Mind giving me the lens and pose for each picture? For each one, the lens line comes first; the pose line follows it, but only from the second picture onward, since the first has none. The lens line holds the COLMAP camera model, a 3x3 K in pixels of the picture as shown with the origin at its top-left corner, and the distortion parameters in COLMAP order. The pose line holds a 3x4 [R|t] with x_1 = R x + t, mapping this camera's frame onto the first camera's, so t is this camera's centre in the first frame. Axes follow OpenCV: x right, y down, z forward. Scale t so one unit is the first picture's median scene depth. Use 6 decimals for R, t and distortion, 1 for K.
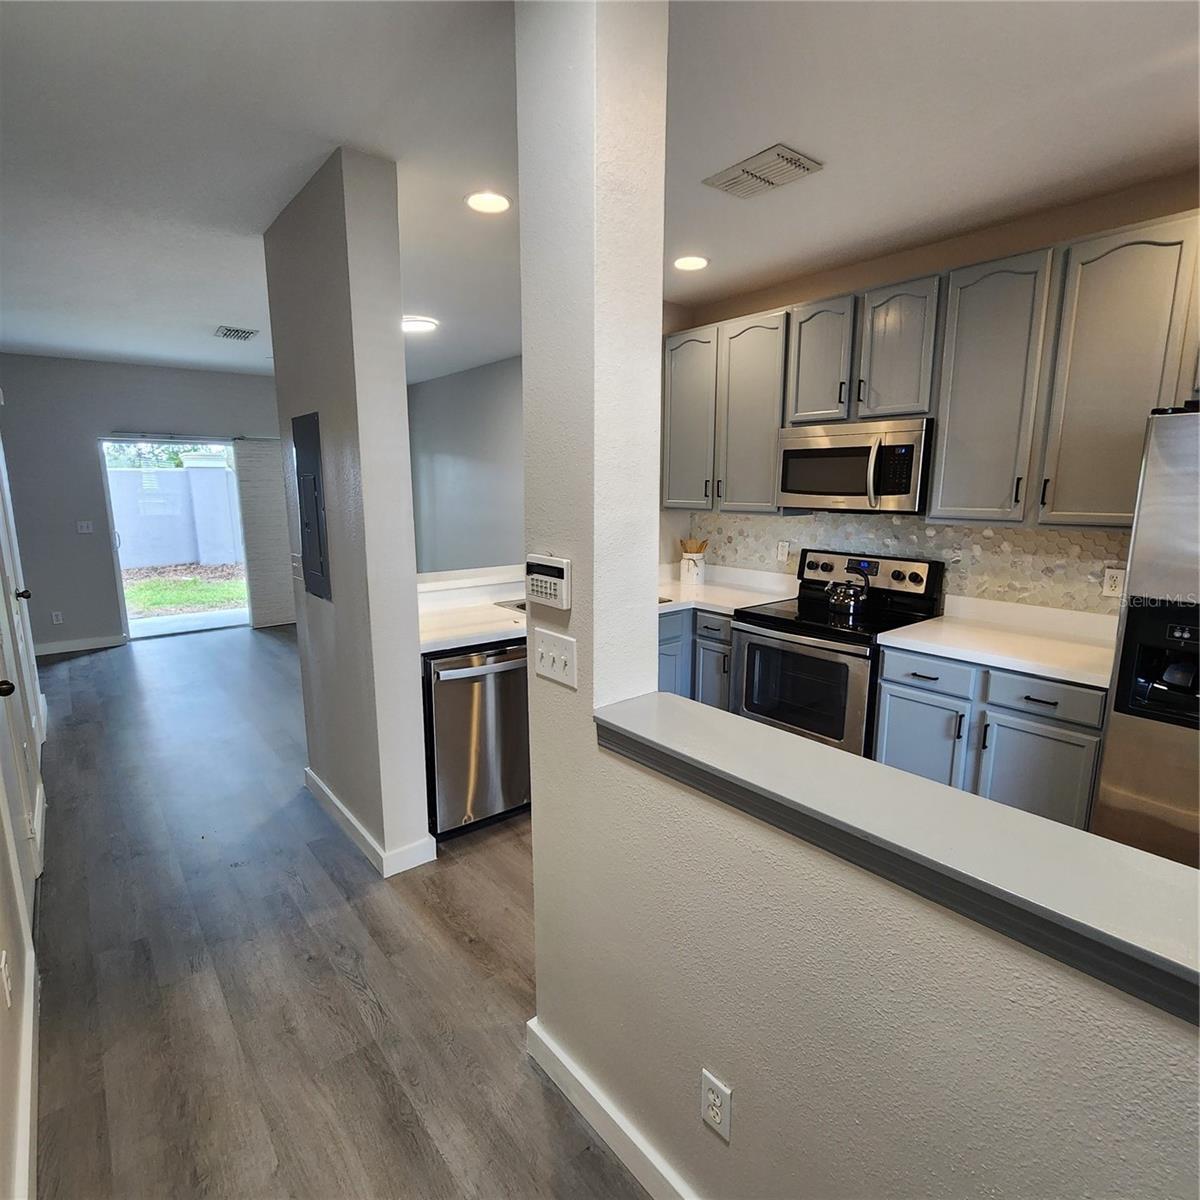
lens RADIAL K [[663.8, 0, 604.3], [0, 663.8, 601.6], [0, 0, 1]] dist [0.007696, -0.003017]
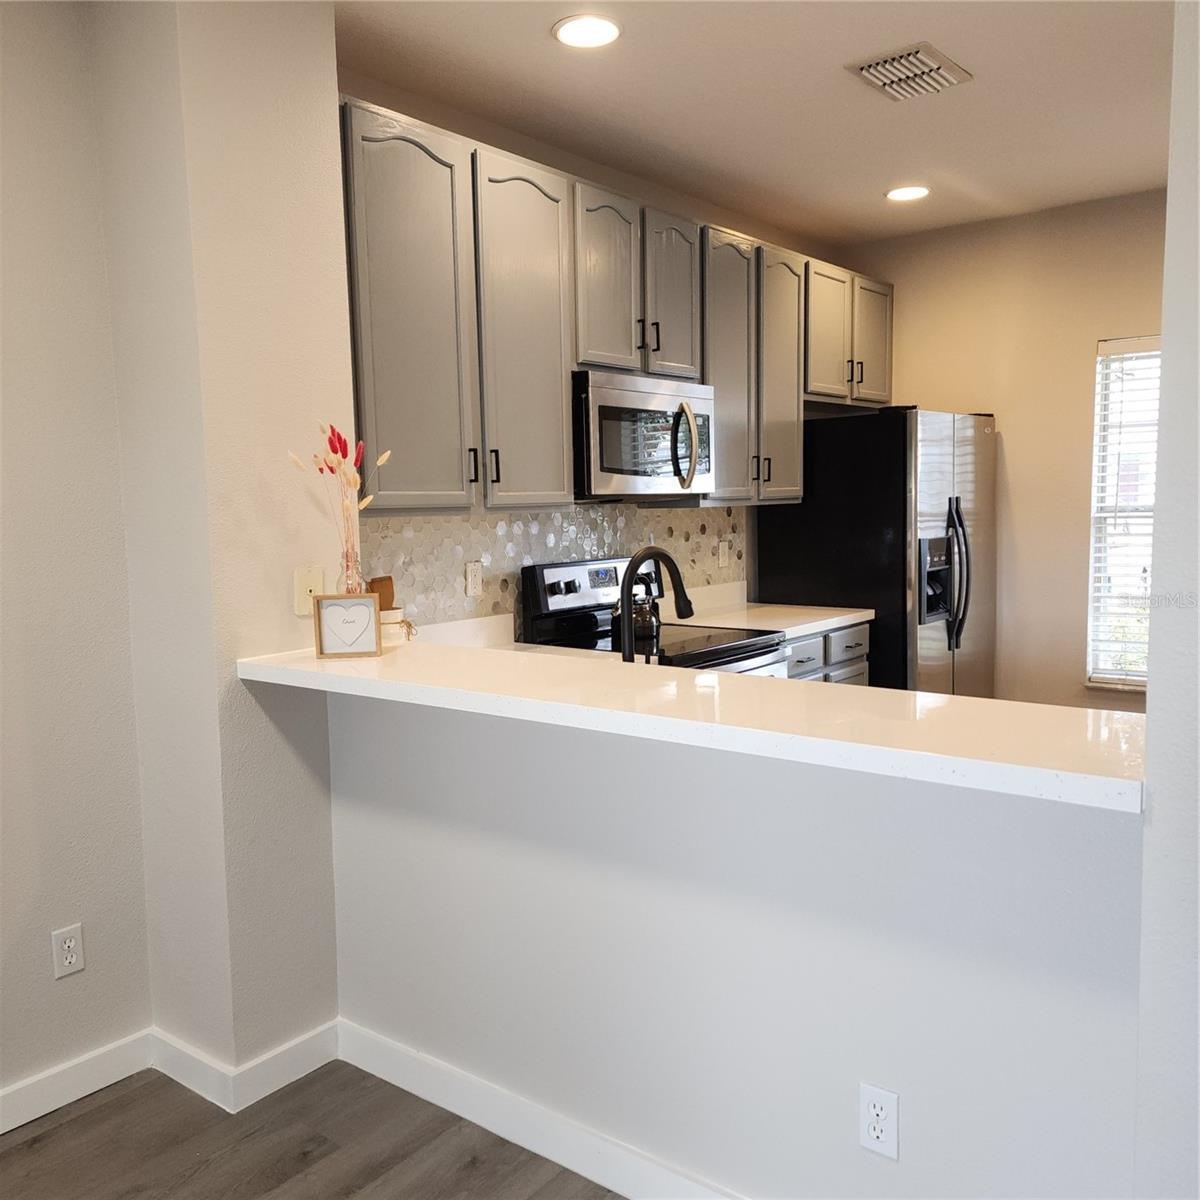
lens RADIAL K [[1071.2, 0, 586.6], [0, 1071.2, 608.9], [0, 0, 1]] dist [0.116047, -0.118434]
pose [[-0.213262, -0.095947, 0.972272, -0.840624], [0.194423, 0.971094, 0.138476, -0.207697], [-0.957455, 0.218563, -0.188443, 1.409964]]
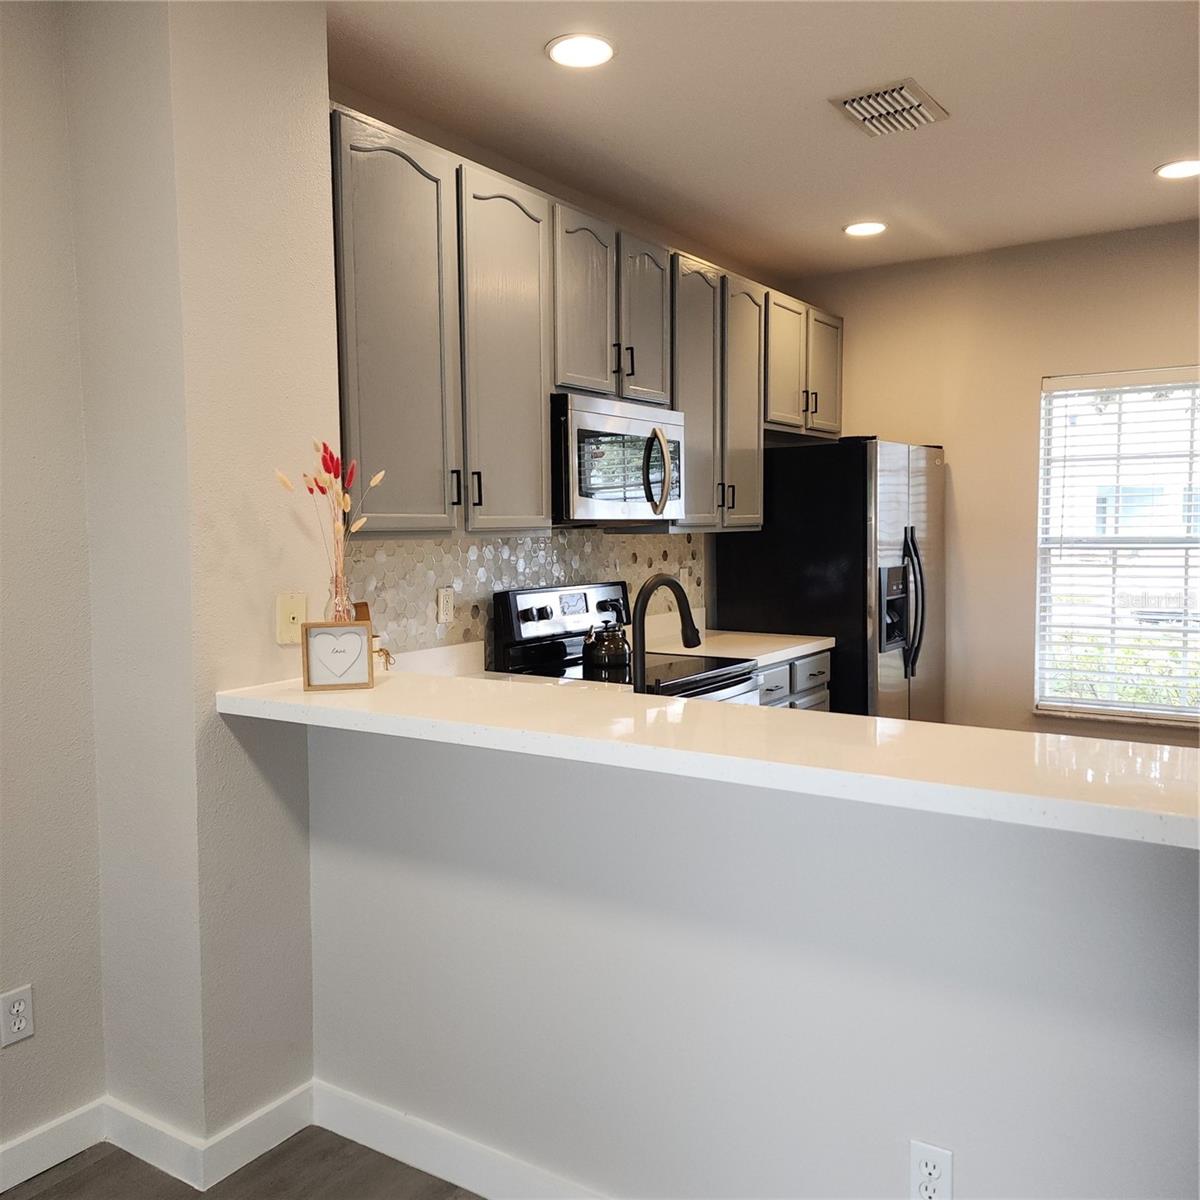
lens RADIAL K [[1071.2, 0, 593.1], [0, 1071.2, 595.9], [0, 0, 1]] dist [0.116047, -0.118434]
pose [[-0.297994, -0.063166, 0.952476, -0.790599], [0.178728, 0.976470, 0.120674, -0.219210], [-0.937687, 0.206194, -0.279692, 1.469158]]
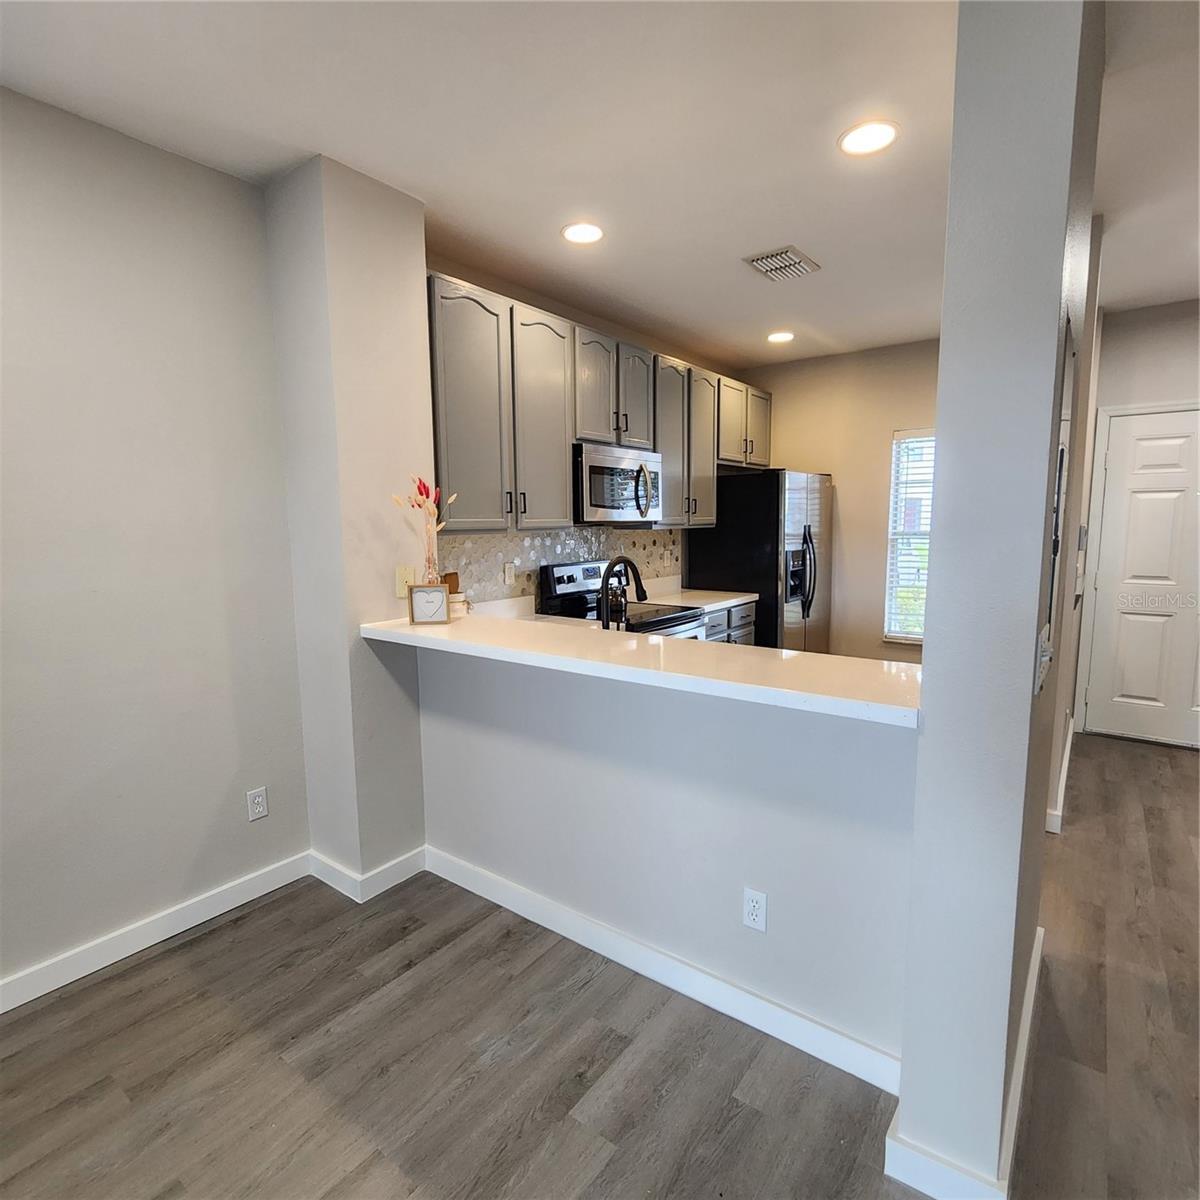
lens RADIAL K [[663.8, 0, 599.6], [0, 663.8, 606.1], [0, 0, 1]] dist [0.007696, -0.003017]
pose [[-0.237692, -0.122635, 0.963568, -0.827049], [0.183584, 0.968448, 0.168542, -0.212435], [-0.953834, 0.216956, -0.207679, 1.402857]]
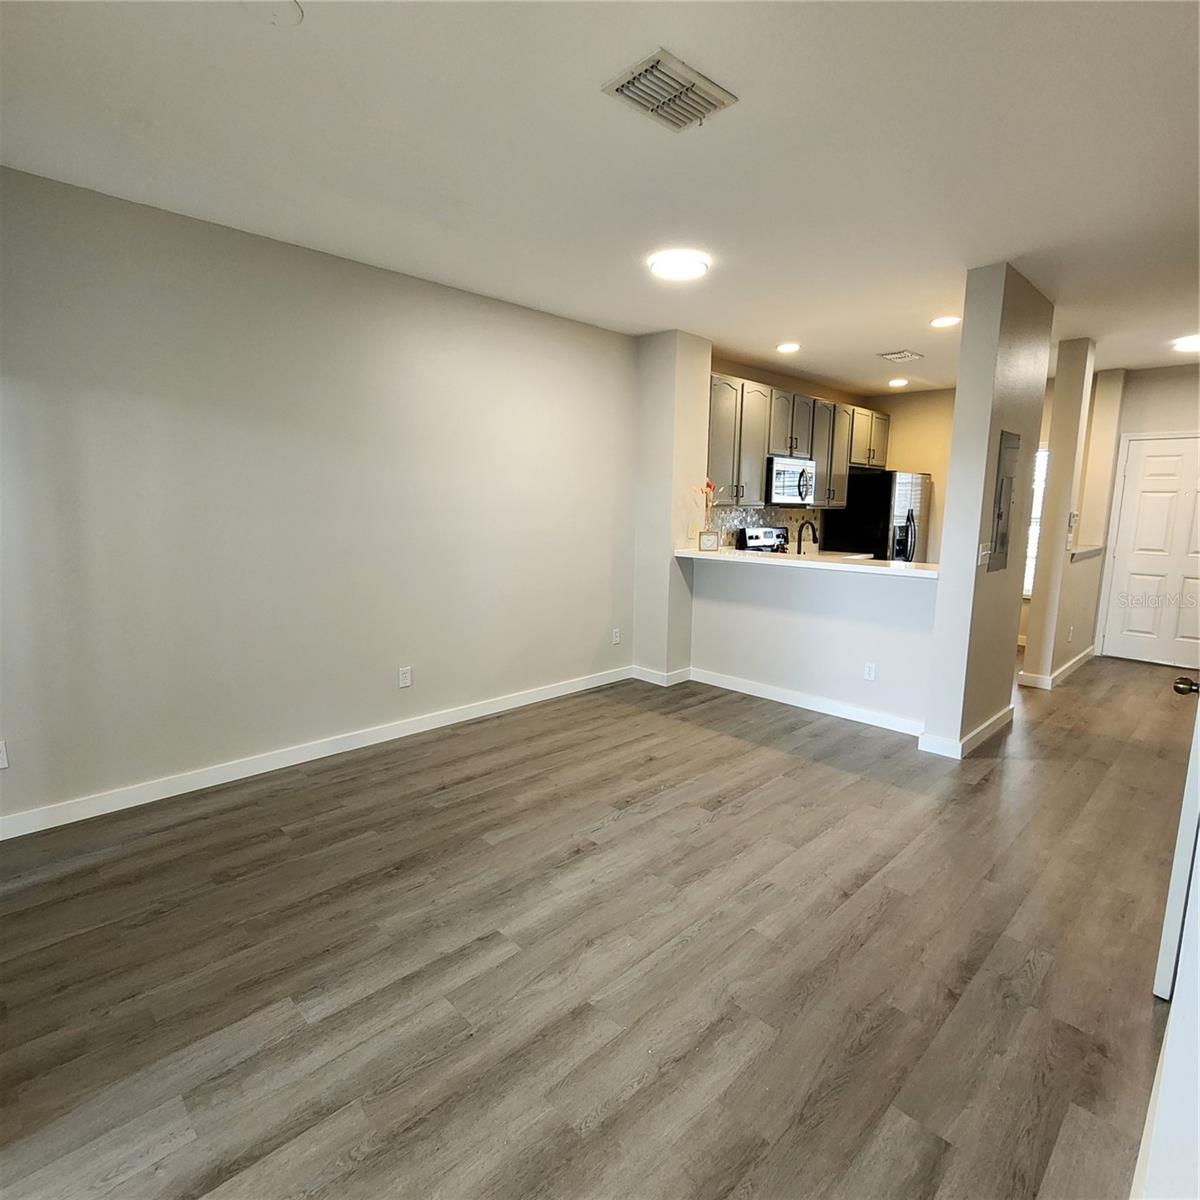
lens RADIAL K [[663.8, 0, 604.2], [0, 663.8, 604.8], [0, 0, 1]] dist [0.007696, -0.003017]
pose [[-0.097828, -0.154082, 0.983203, -1.629966], [0.163818, 0.971972, 0.168621, -0.284361], [-0.981628, 0.177562, -0.069845, 1.834749]]
